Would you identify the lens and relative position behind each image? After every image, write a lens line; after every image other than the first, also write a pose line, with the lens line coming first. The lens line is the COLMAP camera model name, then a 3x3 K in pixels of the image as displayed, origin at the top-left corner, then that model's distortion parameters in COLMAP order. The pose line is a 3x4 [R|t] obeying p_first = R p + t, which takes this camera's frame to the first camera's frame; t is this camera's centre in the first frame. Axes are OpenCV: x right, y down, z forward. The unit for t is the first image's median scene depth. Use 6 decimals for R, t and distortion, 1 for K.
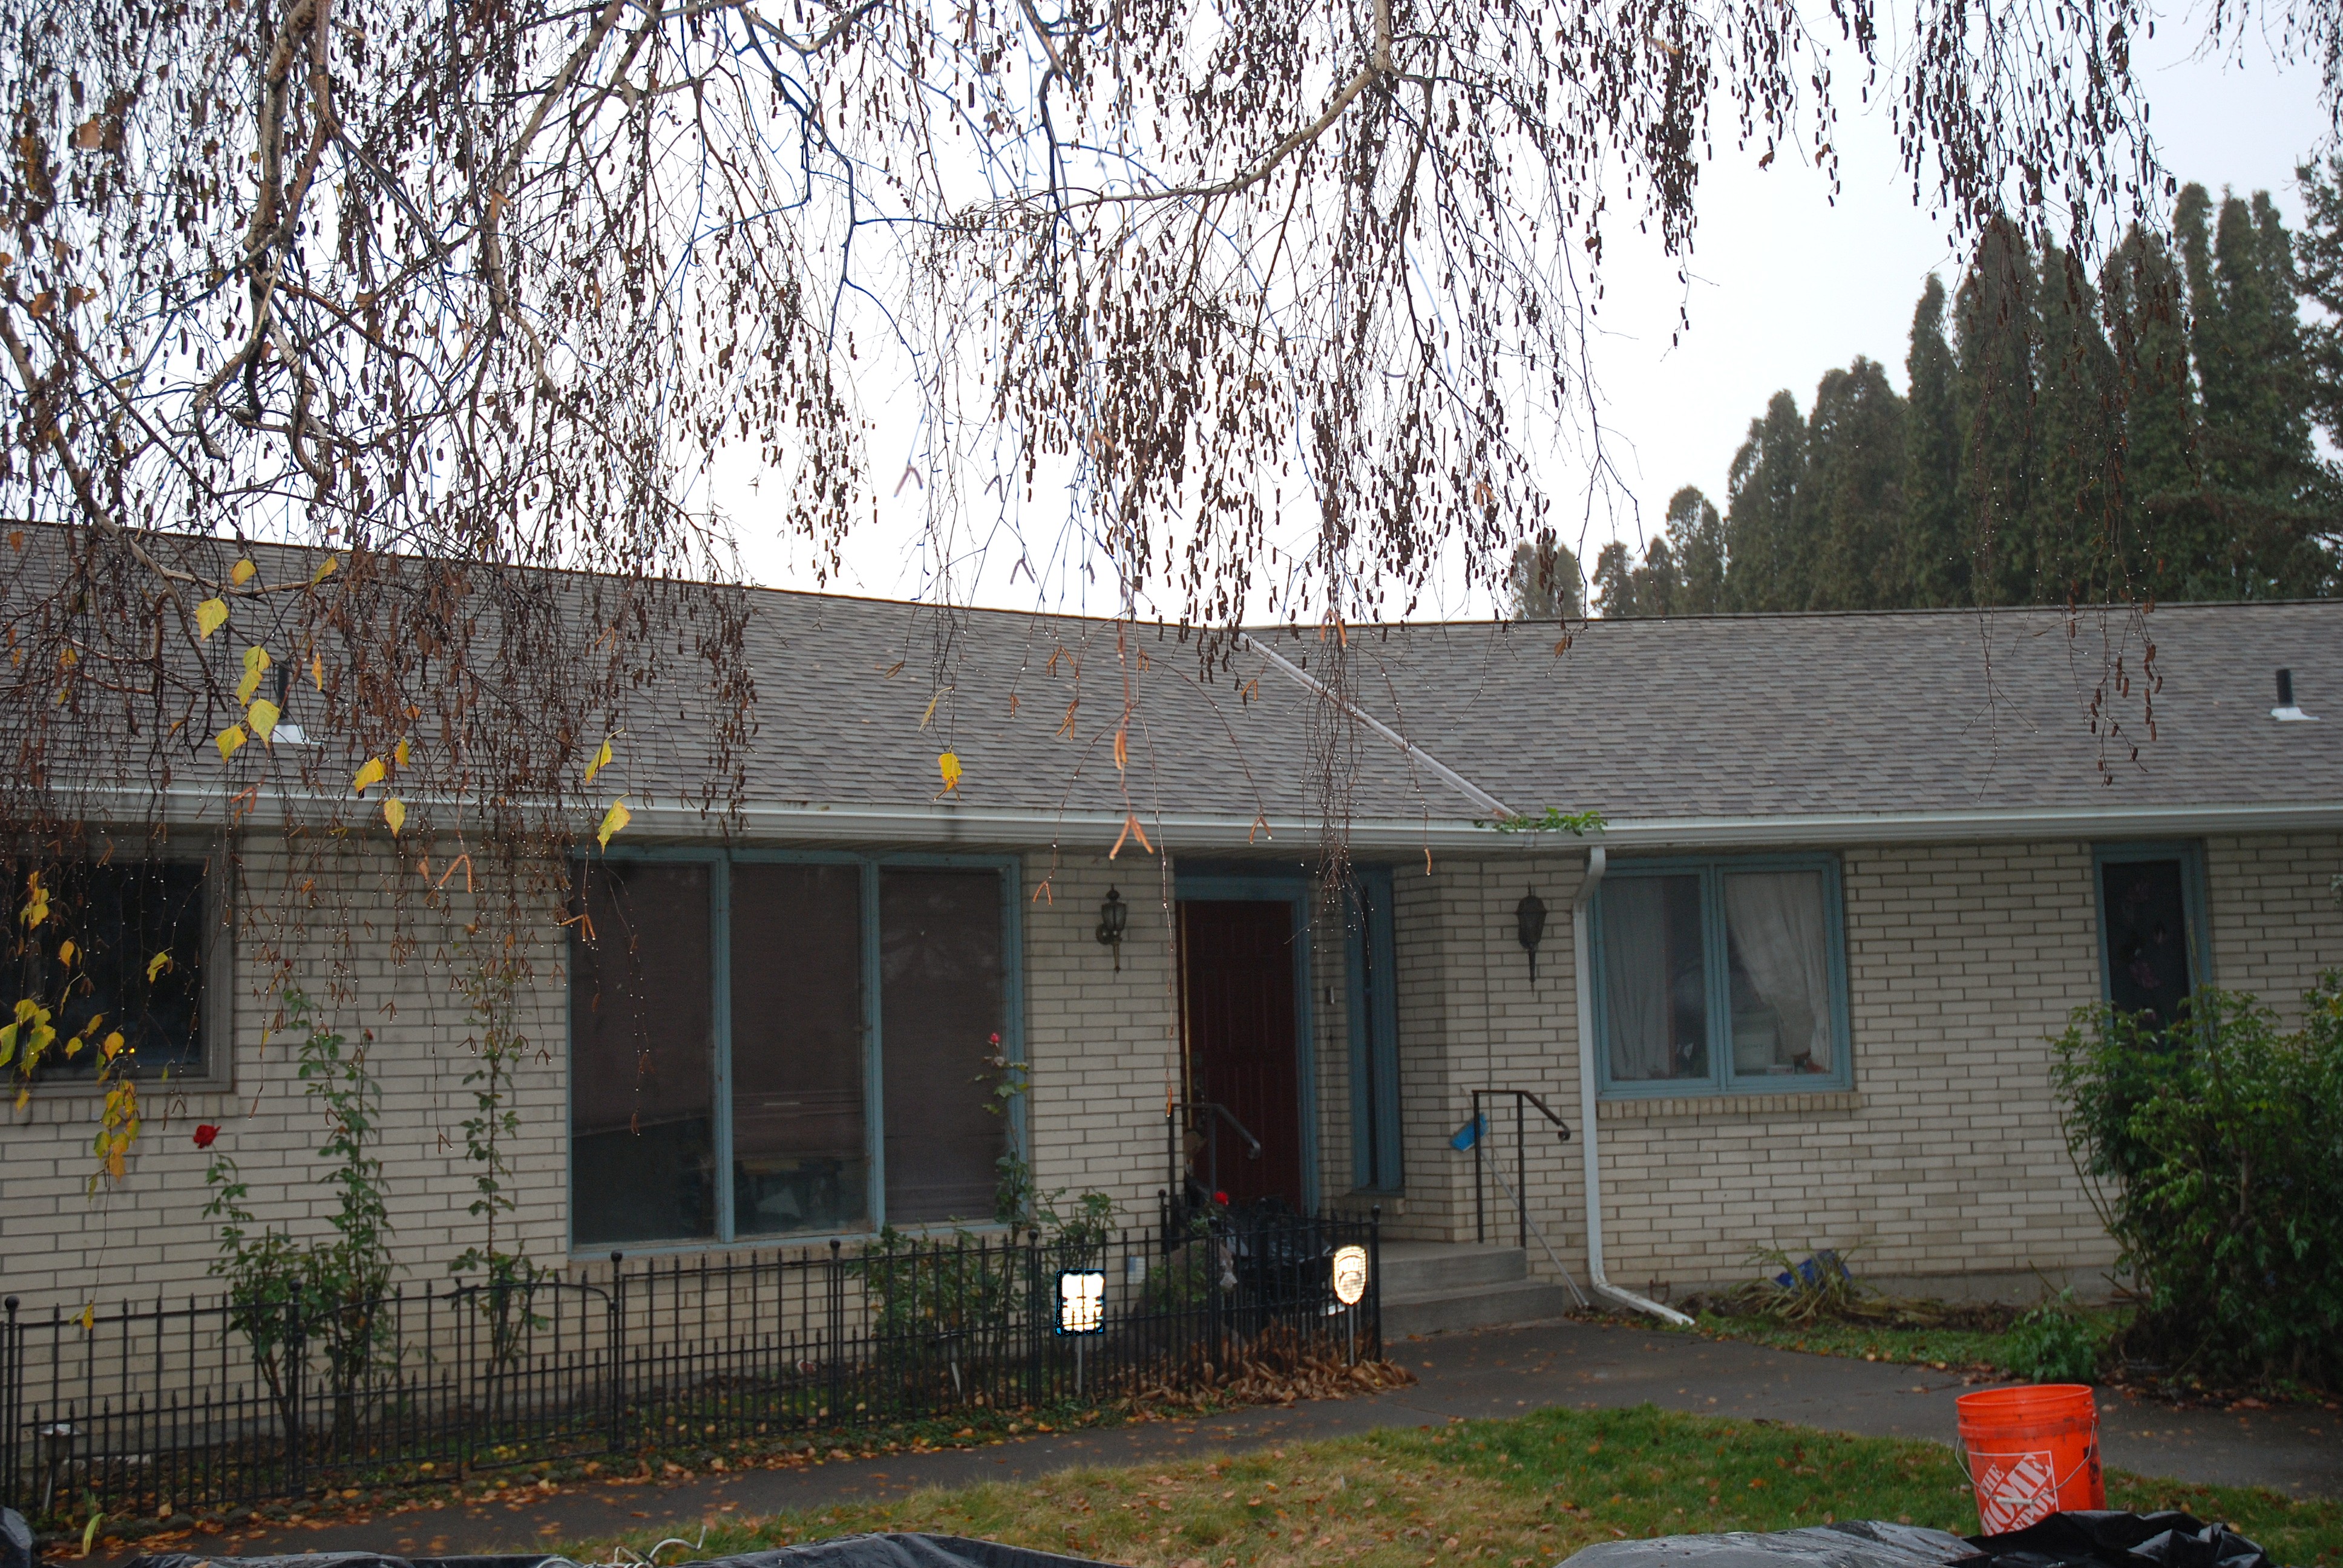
lens RADIAL K [[2479.5, 0, 1171.5], [0, 2479.5, 784.0], [0, 0, 1]] dist [-0.094647, 0.245903]
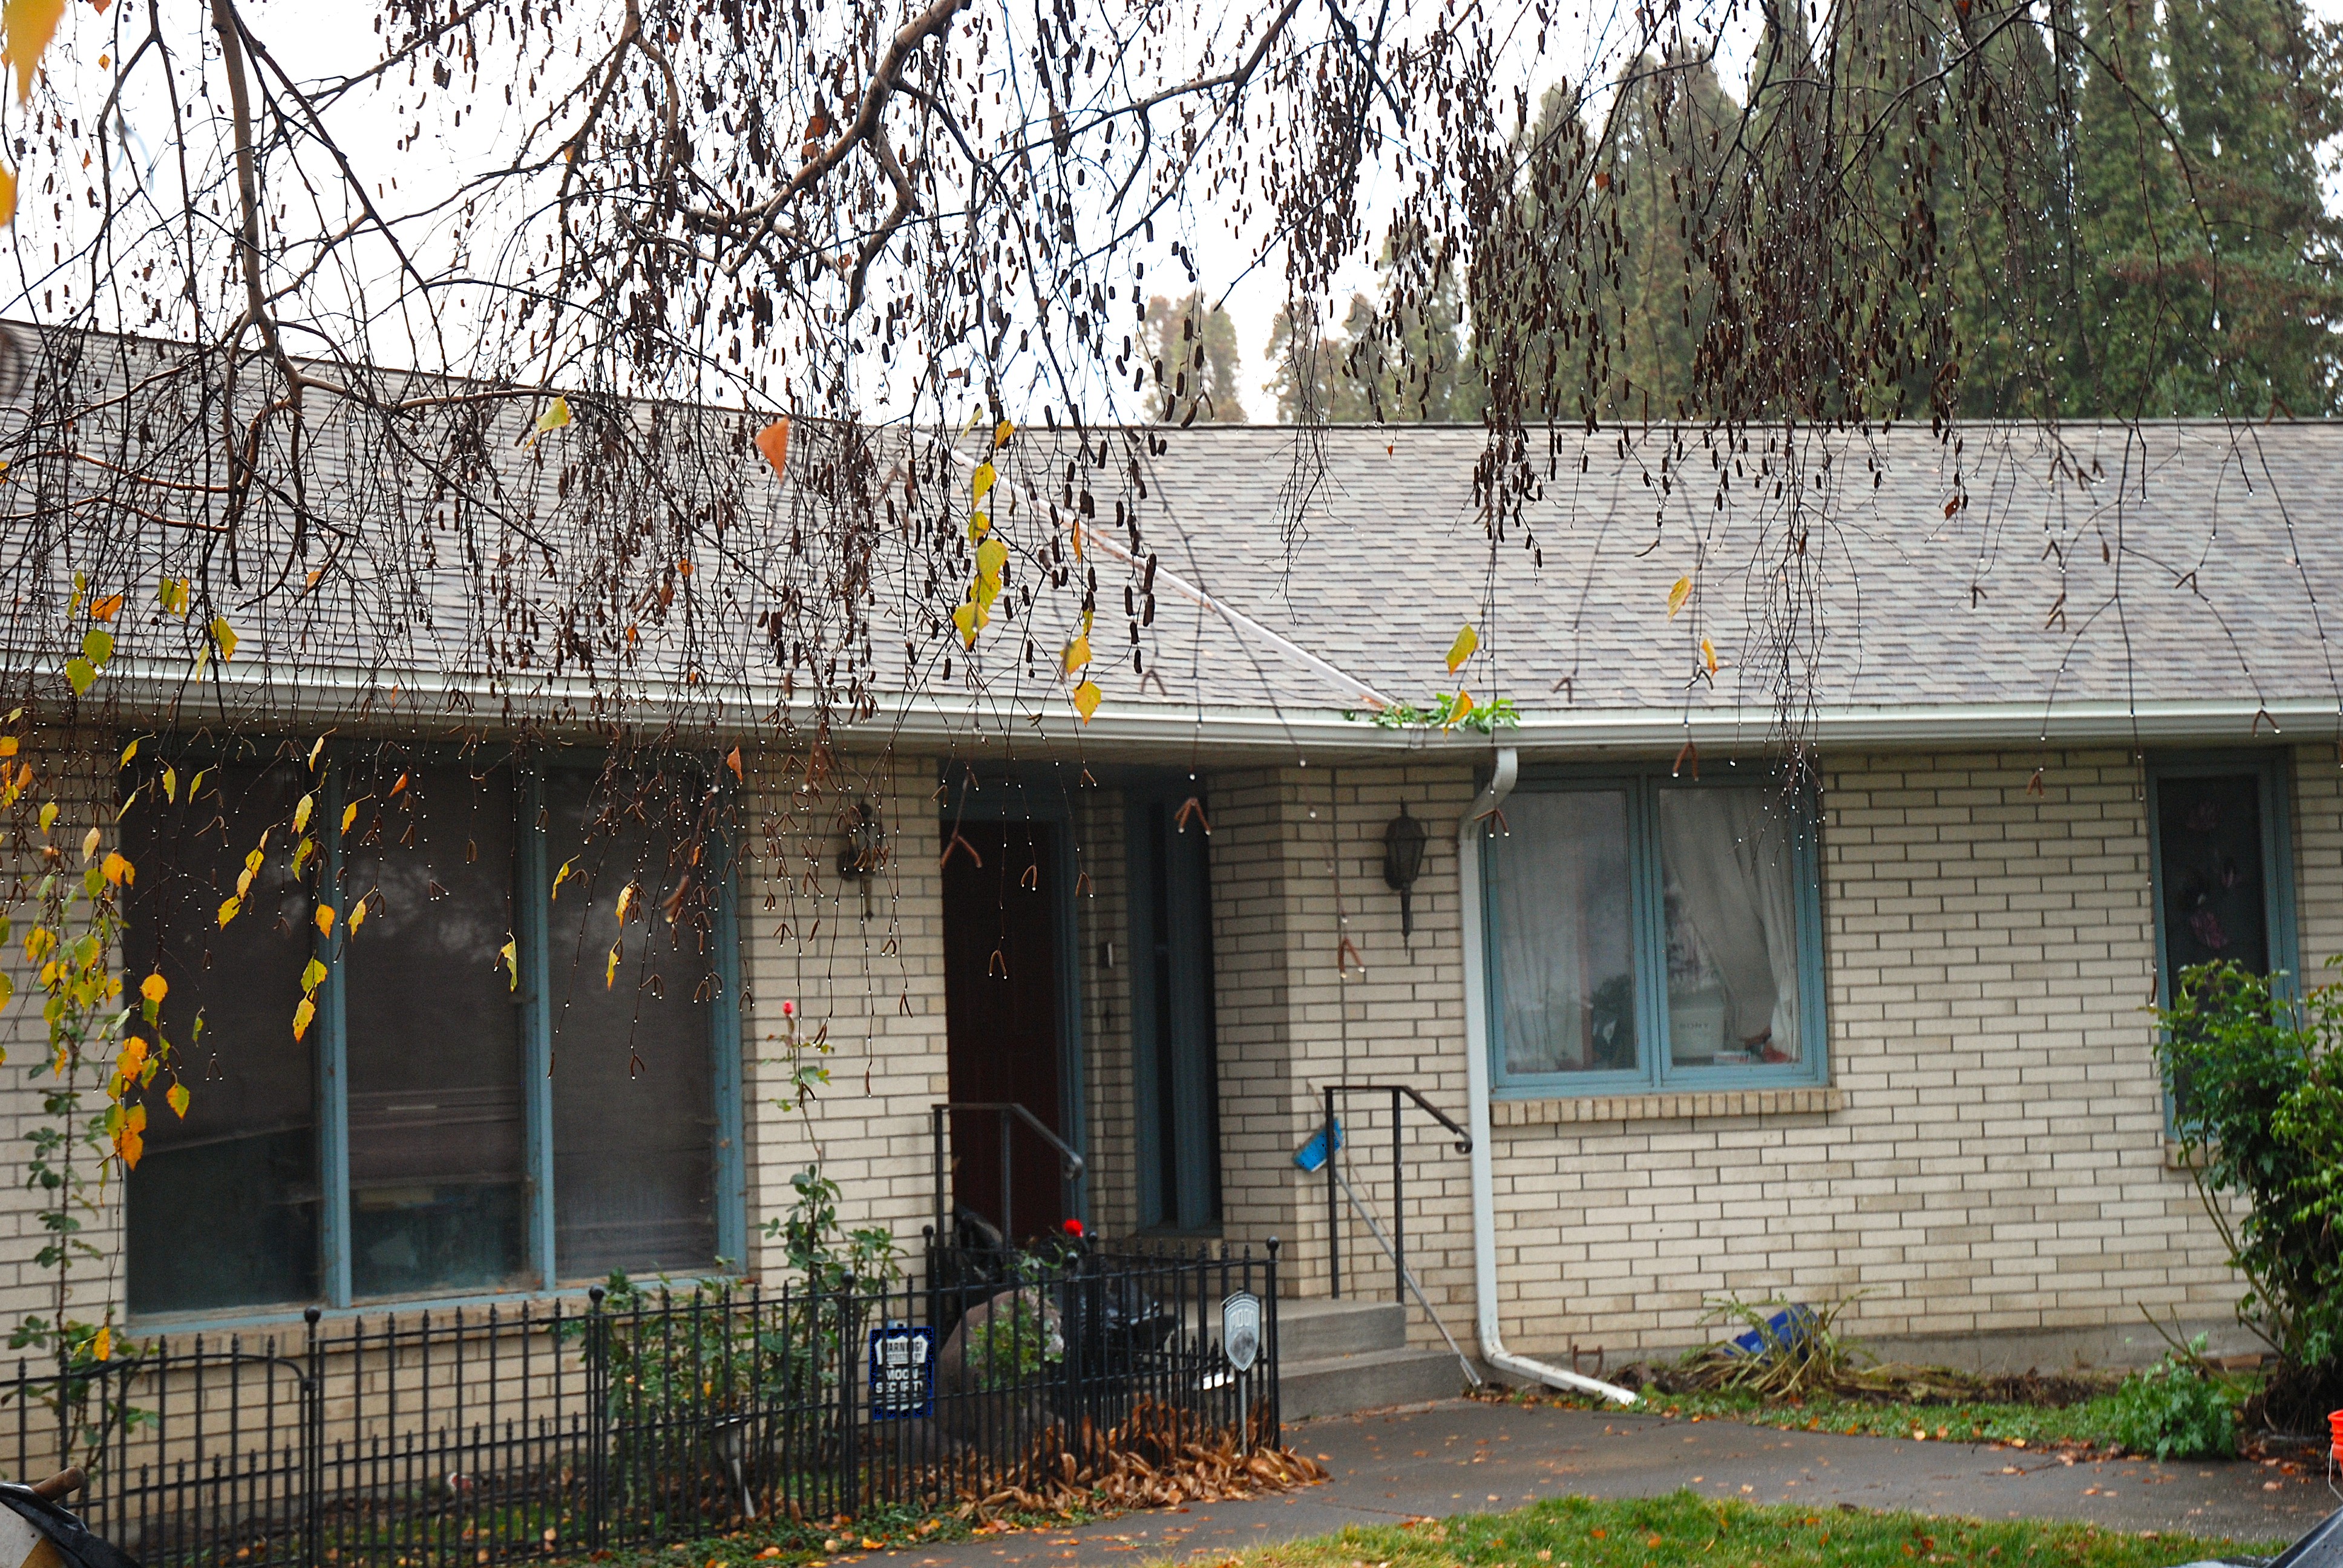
lens RADIAL K [[3827.9, 0, 1171.5], [0, 3827.9, 784.0], [0, 0, 1]] dist [0.032841, 0.502976]
pose [[0.984418, 0.007512, 0.175682, -0.121036], [-0.013662, 0.999334, 0.033823, -0.000933], [-0.175311, -0.035696, 0.983866, -0.085158]]
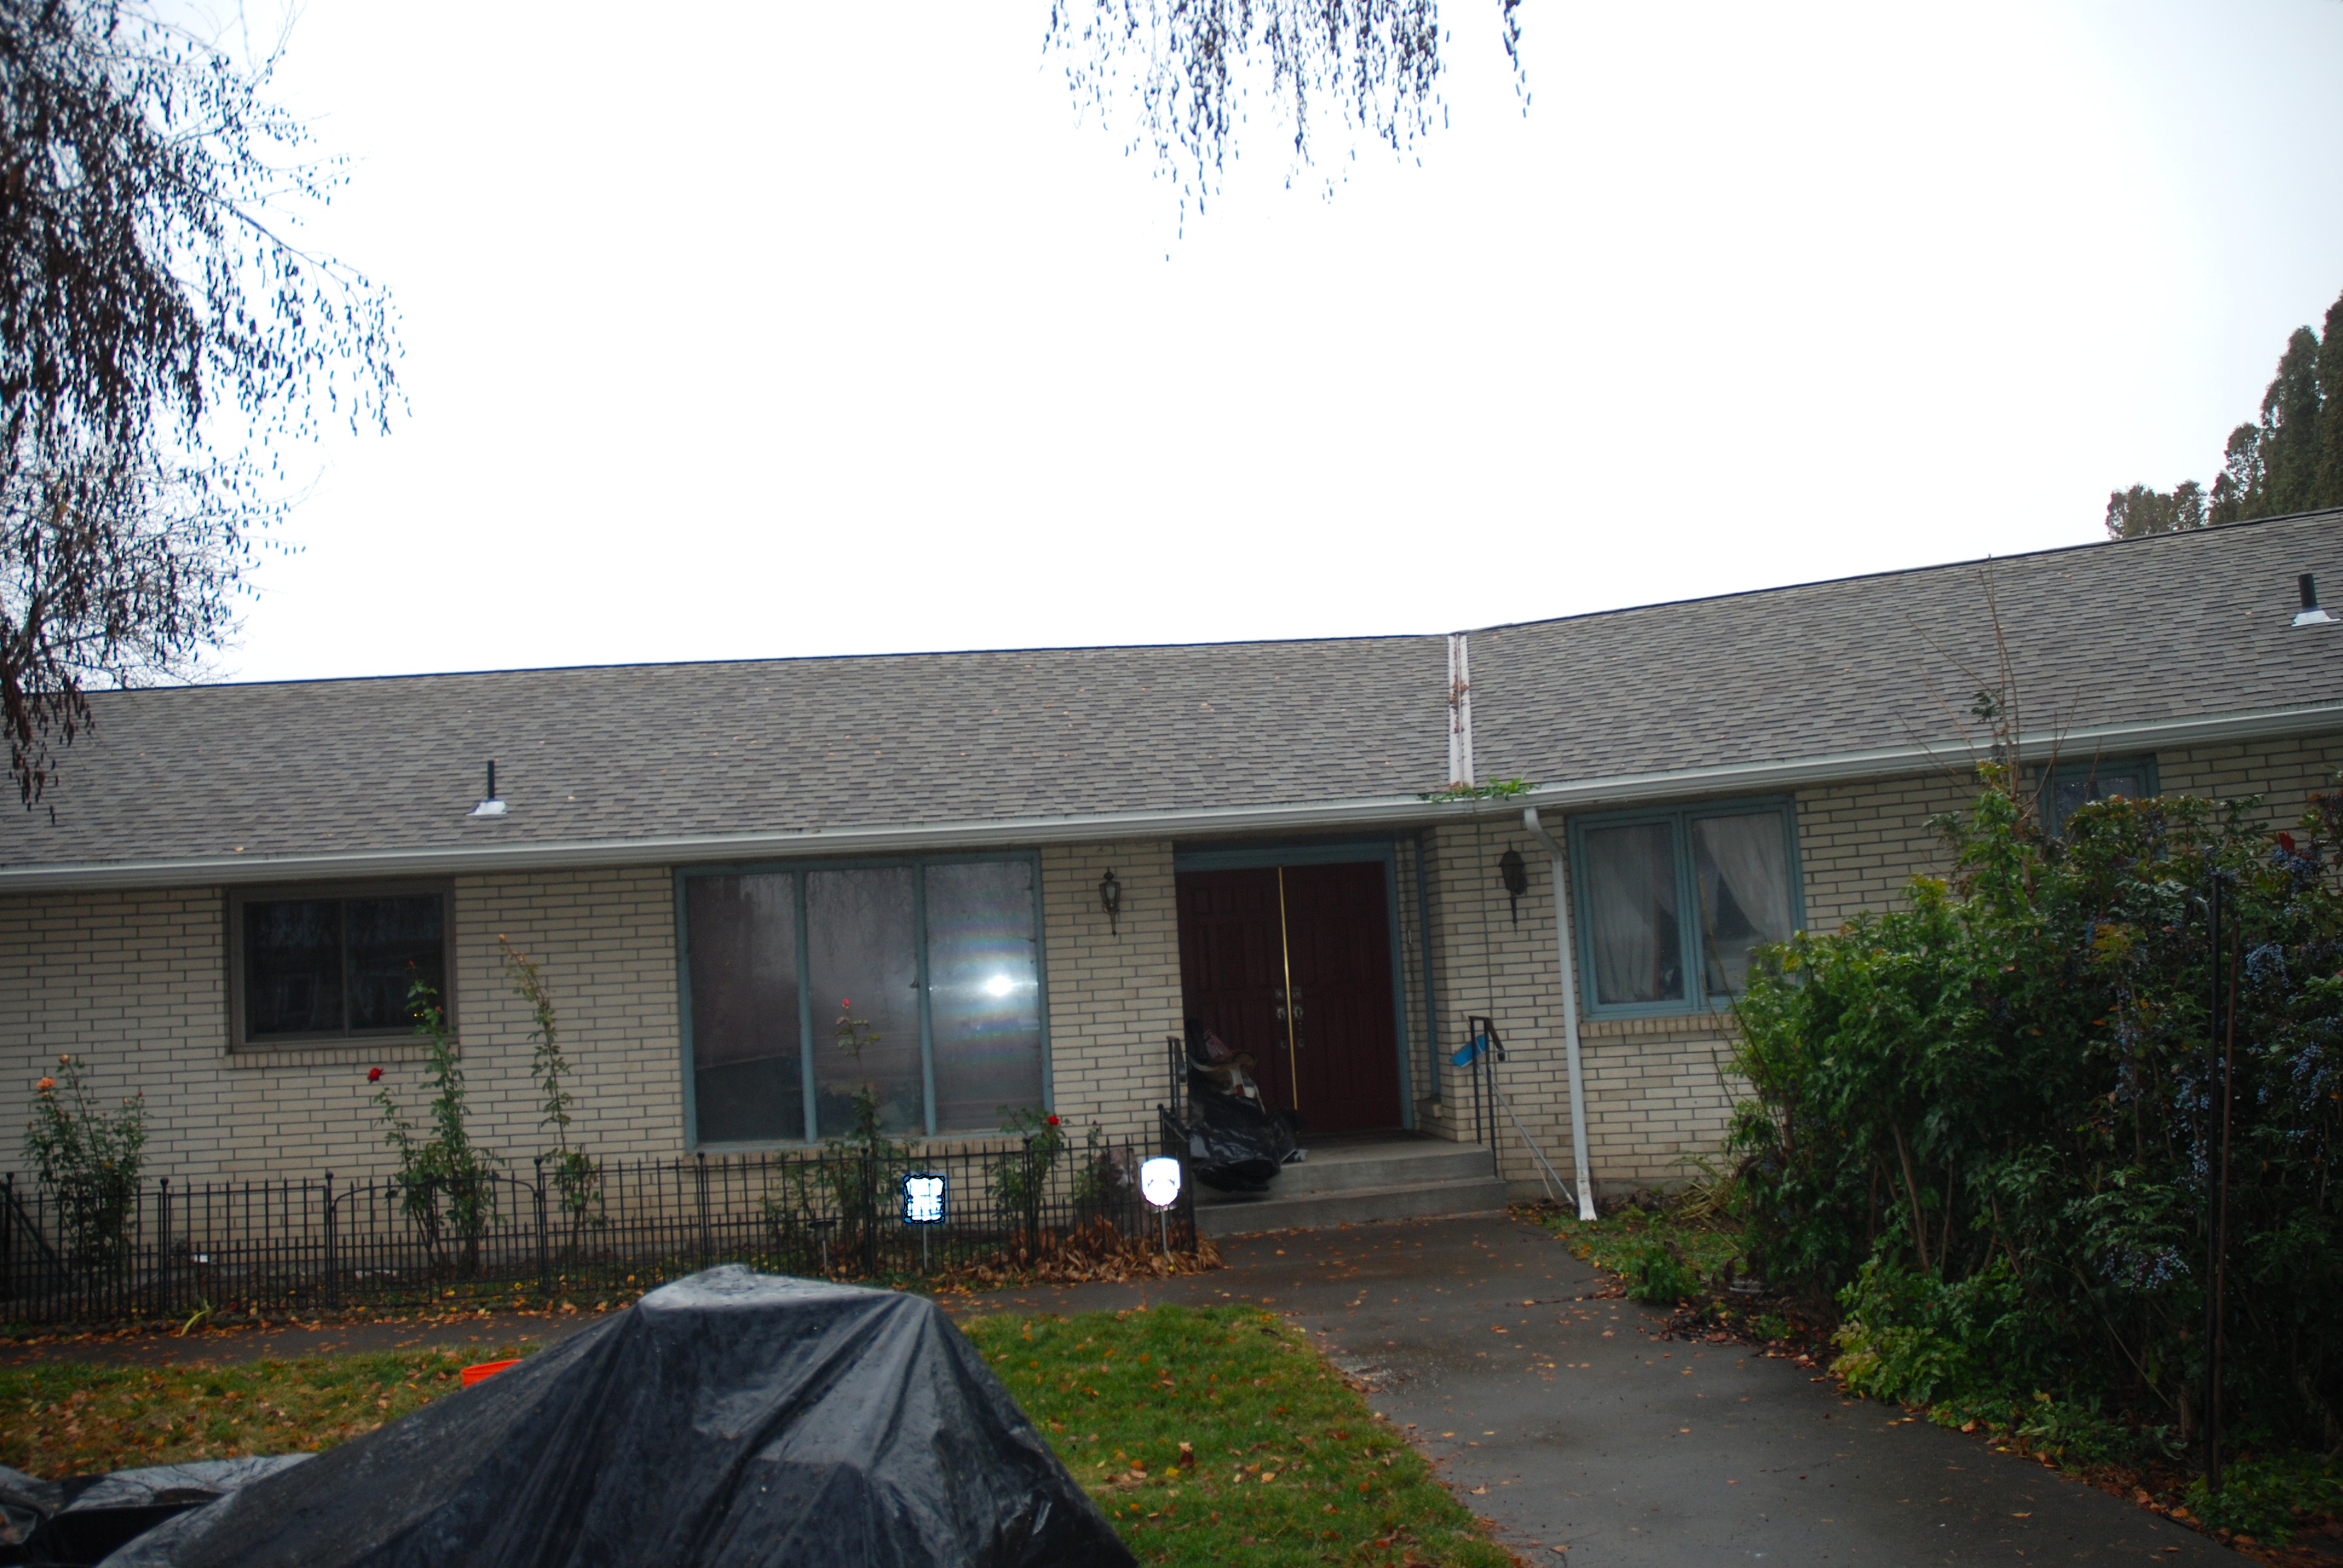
lens RADIAL K [[1847.4, 0, 1151.9], [0, 1847.4, 794.8], [0, 0, 1]] dist [-0.167294, 0.120232]
pose [[0.879097, -0.071624, -0.471231, 0.423219], [0.085606, 0.996295, 0.008271, -0.003161], [0.468893, -0.047611, 0.881971, 0.155761]]
